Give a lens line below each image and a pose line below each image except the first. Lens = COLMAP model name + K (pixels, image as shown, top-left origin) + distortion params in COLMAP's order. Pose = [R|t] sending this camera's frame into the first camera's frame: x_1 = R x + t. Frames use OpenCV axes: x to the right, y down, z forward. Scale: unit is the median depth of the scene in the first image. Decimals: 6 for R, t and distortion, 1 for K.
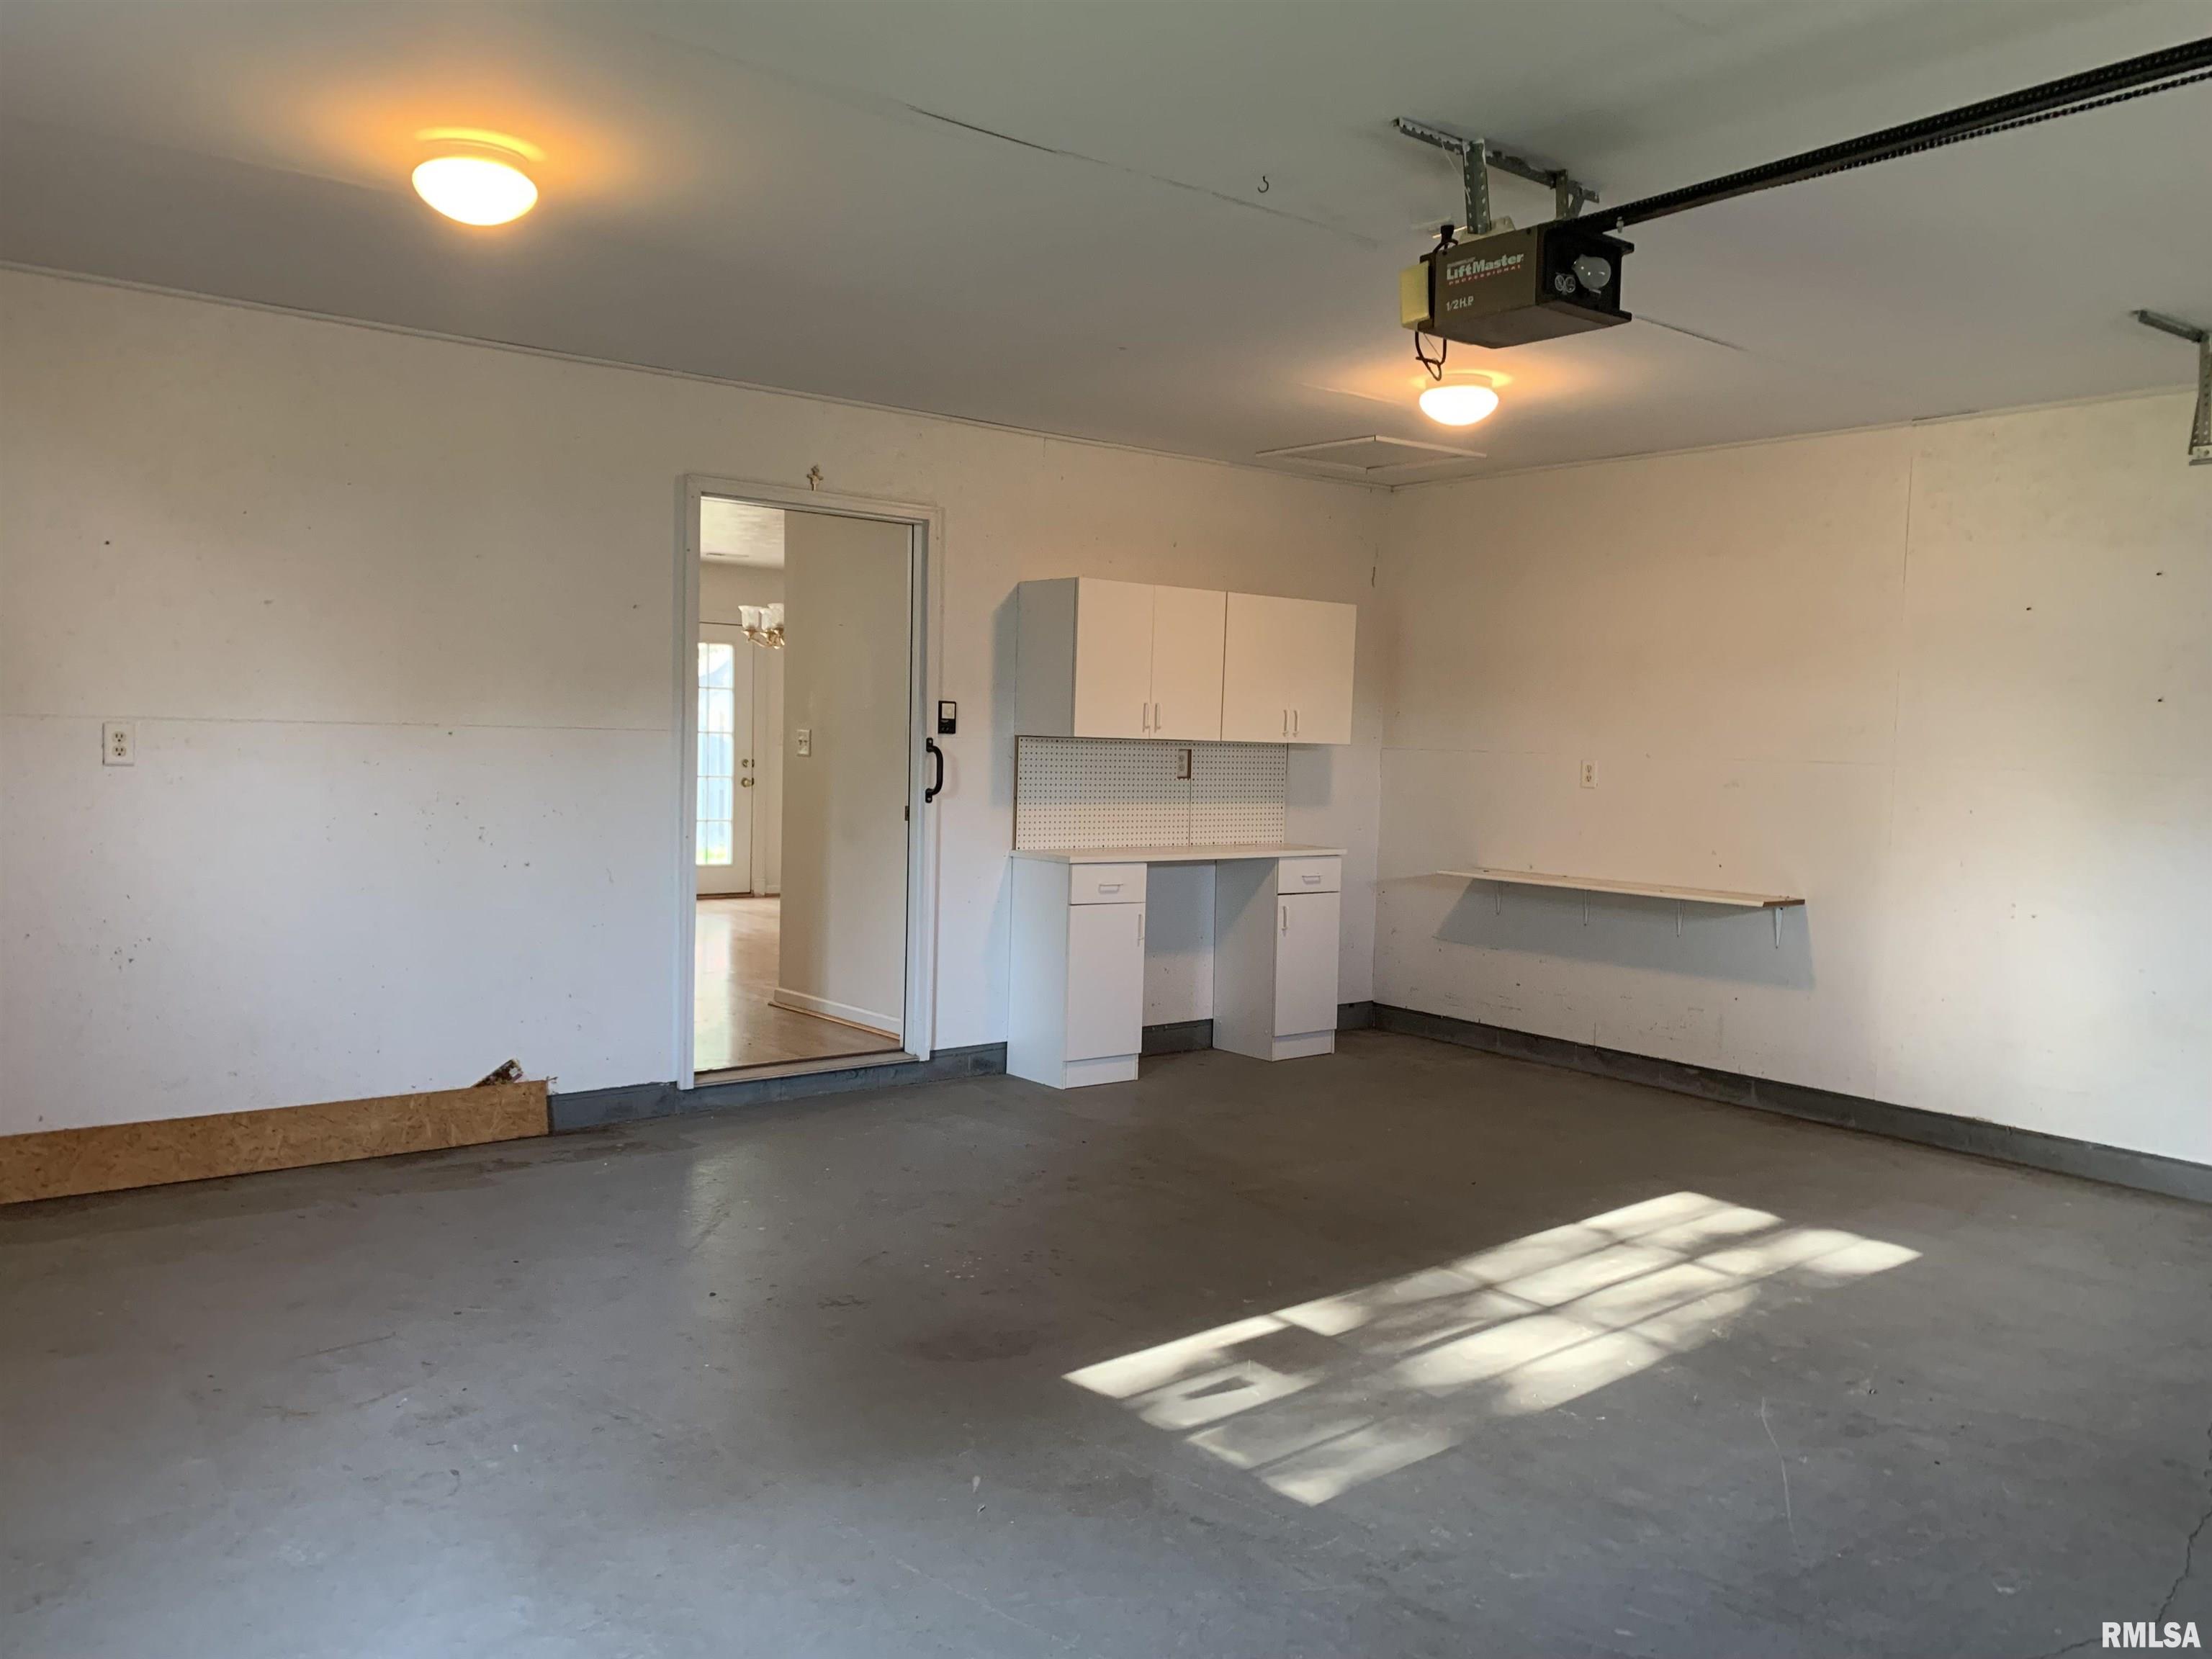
lens RADIAL K [[1692.9, 0, 1106.0], [0, 1692.9, 829.5], [0, 0, 1]] dist [0.041153, 0.000389]
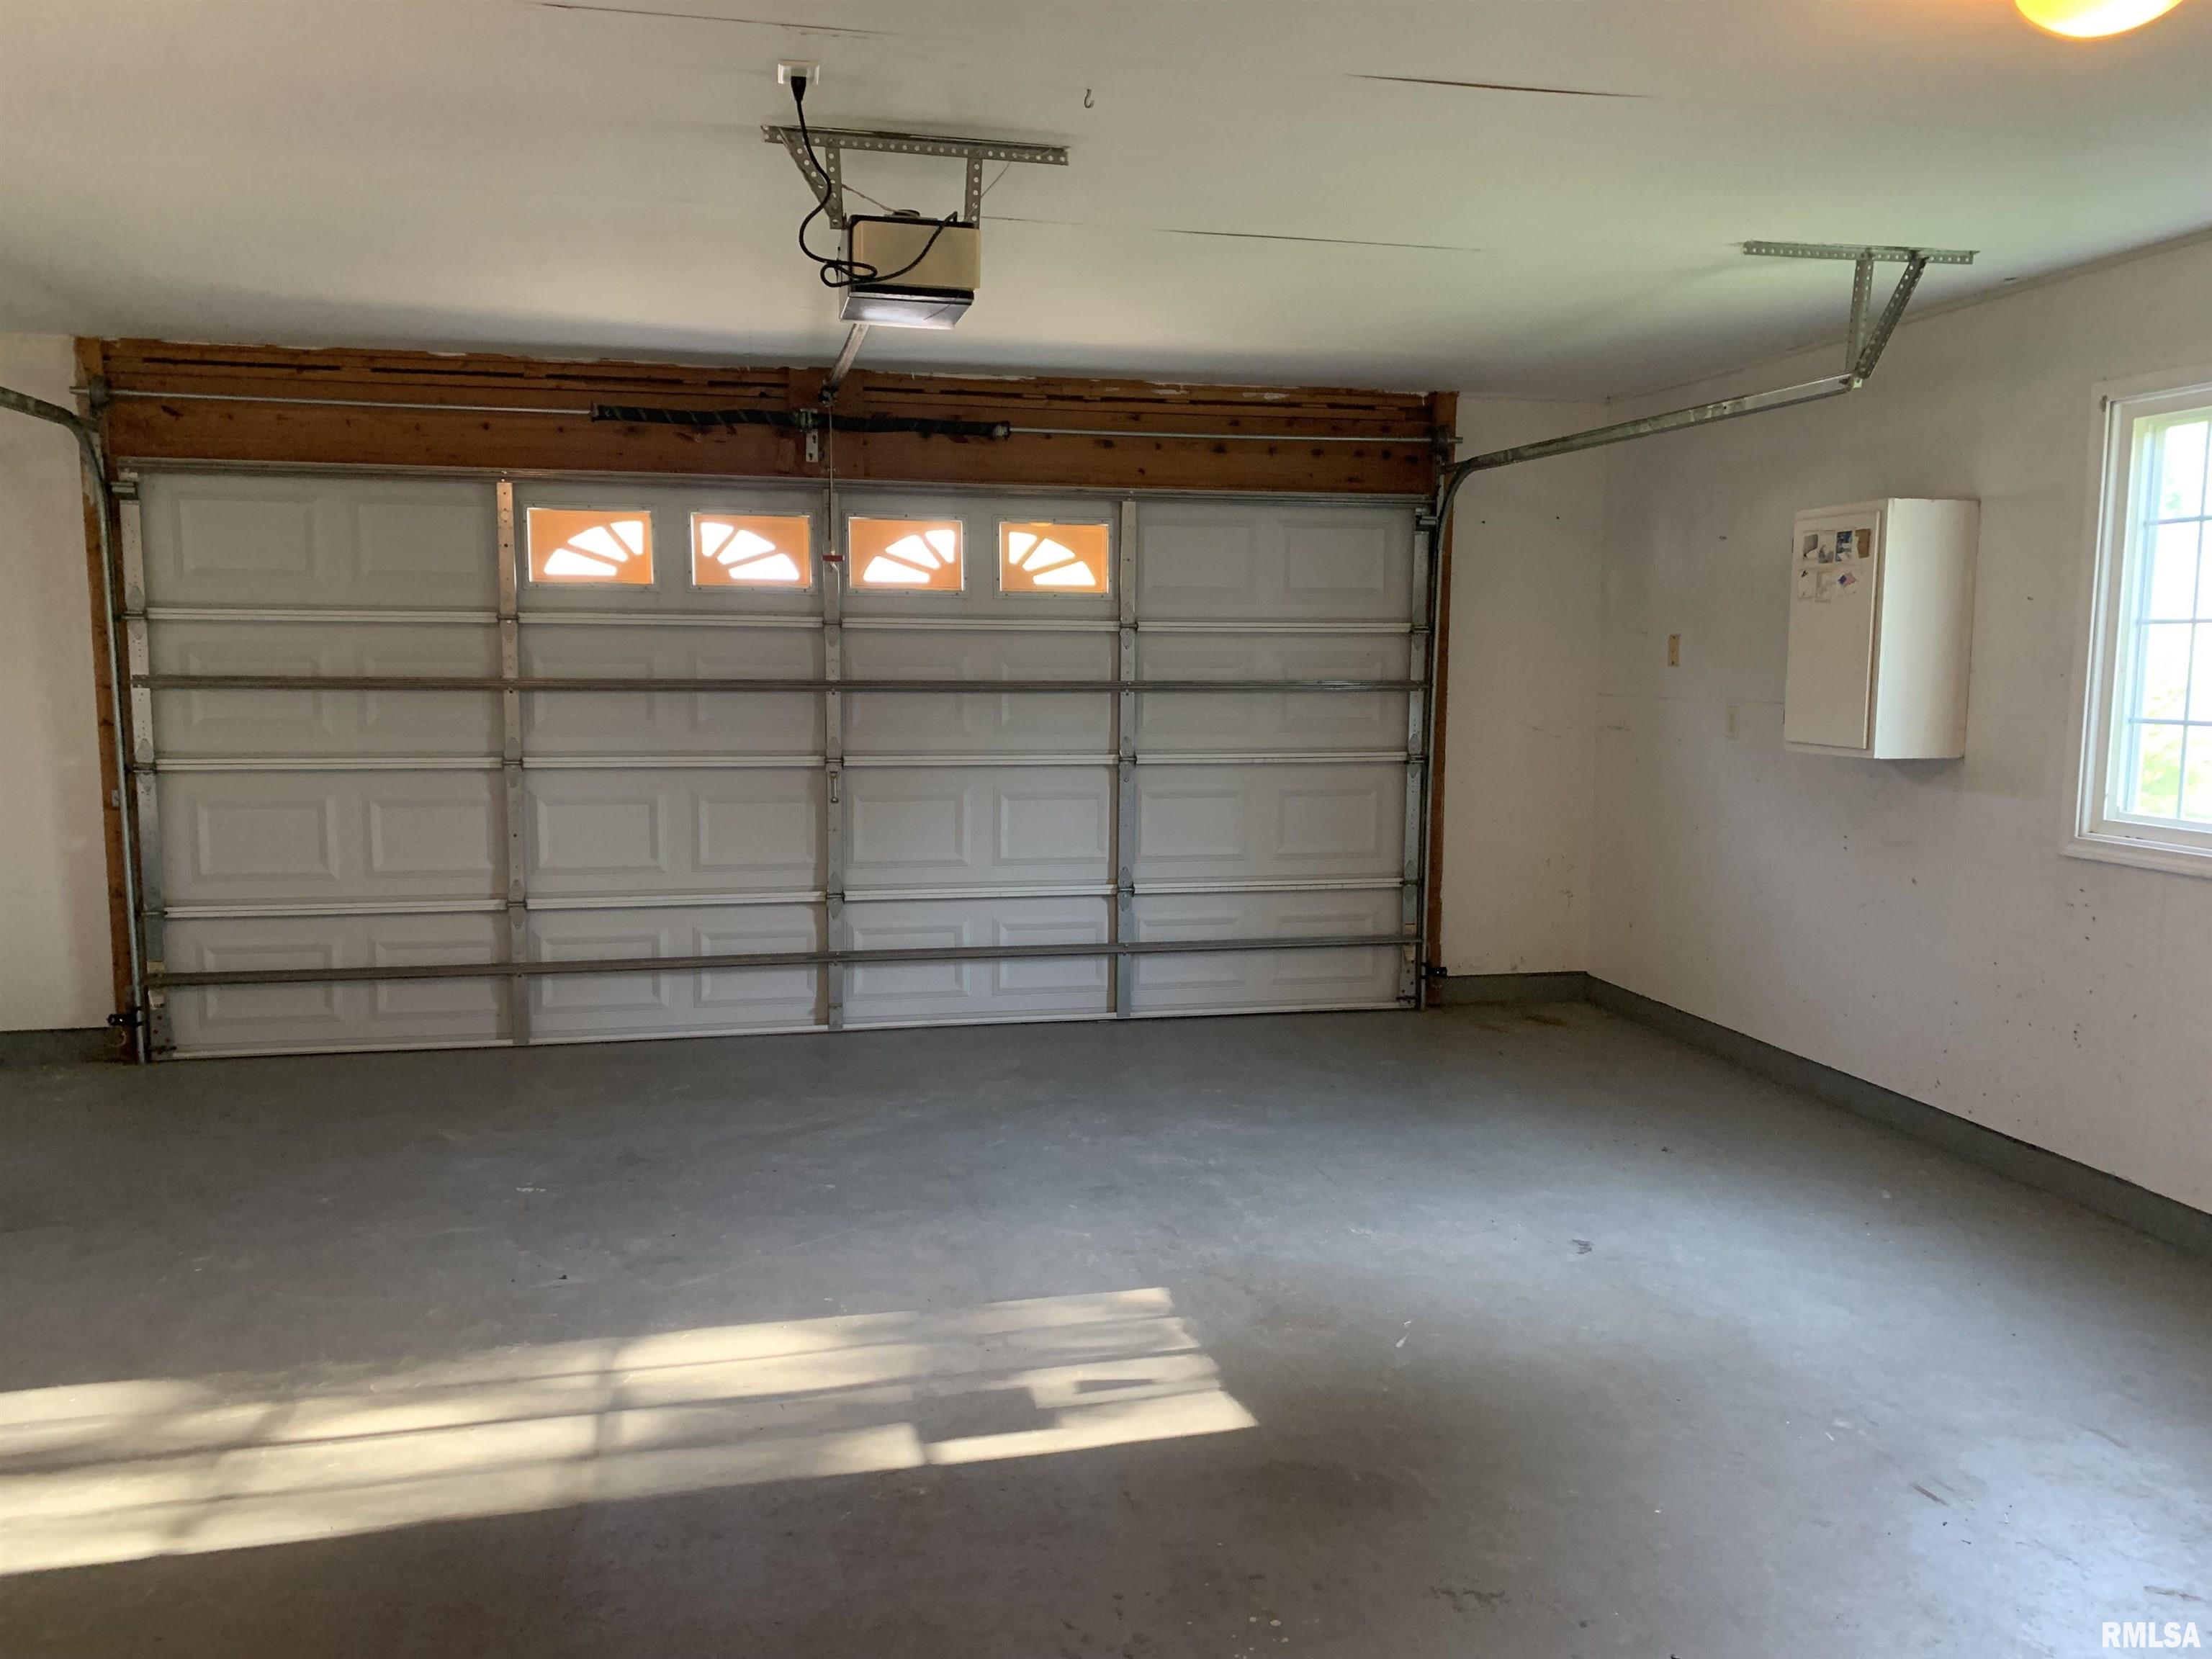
lens RADIAL K [[1692.9, 0, 1106.0], [0, 1692.9, 829.5], [0, 0, 1]] dist [0.041153, 0.000389]
pose [[-0.895576, -0.084504, 0.436809, -0.310769], [-0.007209, 0.984424, 0.175662, -0.146862], [-0.444850, 0.154170, -0.882236, 1.699716]]
